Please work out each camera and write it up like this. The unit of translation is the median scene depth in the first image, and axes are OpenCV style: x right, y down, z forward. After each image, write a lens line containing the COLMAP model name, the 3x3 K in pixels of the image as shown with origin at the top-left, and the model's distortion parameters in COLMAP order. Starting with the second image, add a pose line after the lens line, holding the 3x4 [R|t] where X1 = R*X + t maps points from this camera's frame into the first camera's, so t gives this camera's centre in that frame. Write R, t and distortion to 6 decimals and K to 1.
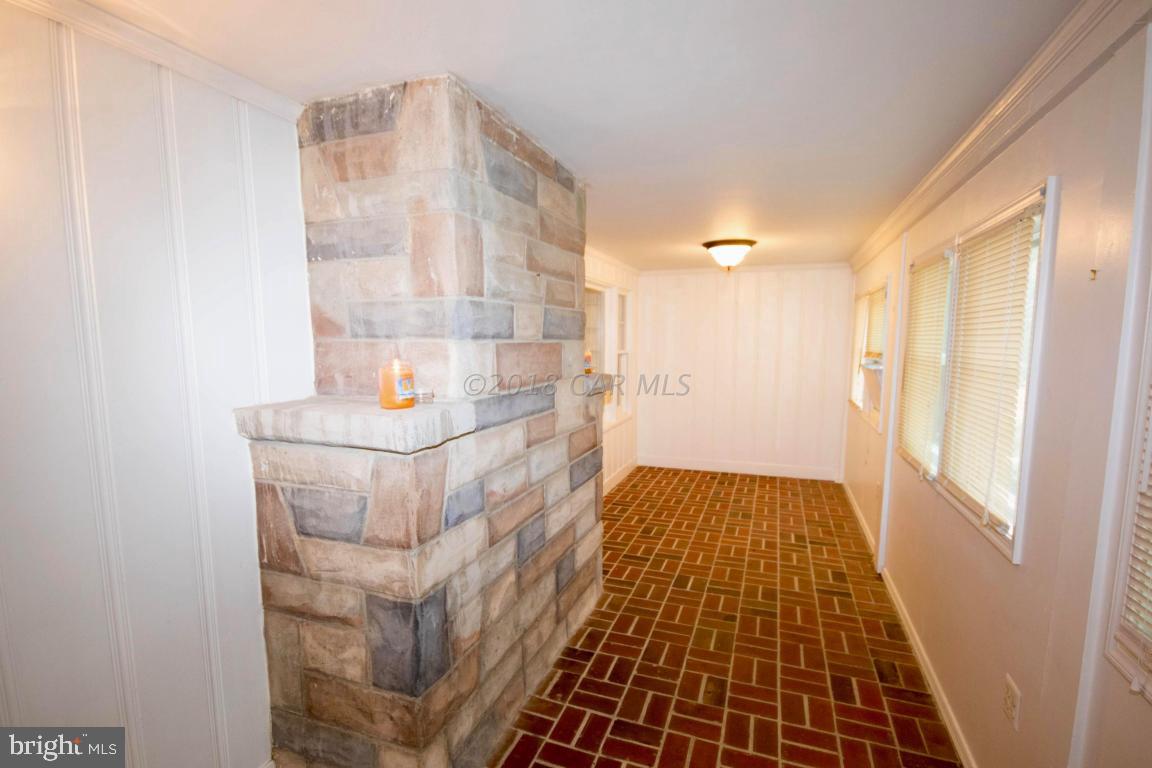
lens RADIAL K [[548.4, 0, 580.2], [0, 548.4, 401.2], [0, 0, 1]] dist [-0.000499, -0.000630]
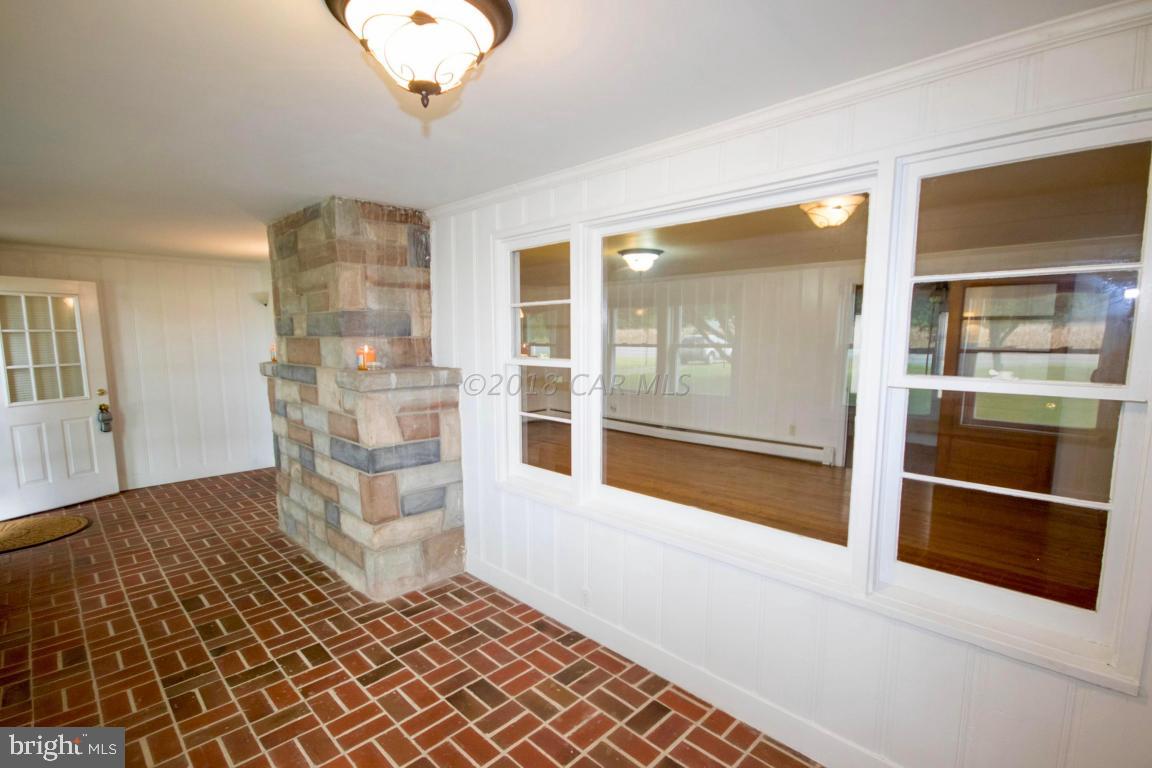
lens RADIAL K [[548.4, 0, 580.2], [0, 548.4, 401.2], [0, 0, 1]] dist [-0.000499, -0.000630]
pose [[-0.427490, 0.120135, -0.896002, 0.865676], [-0.095203, 0.979637, 0.176770, -0.243000], [0.898993, 0.160870, -0.407348, 2.044548]]
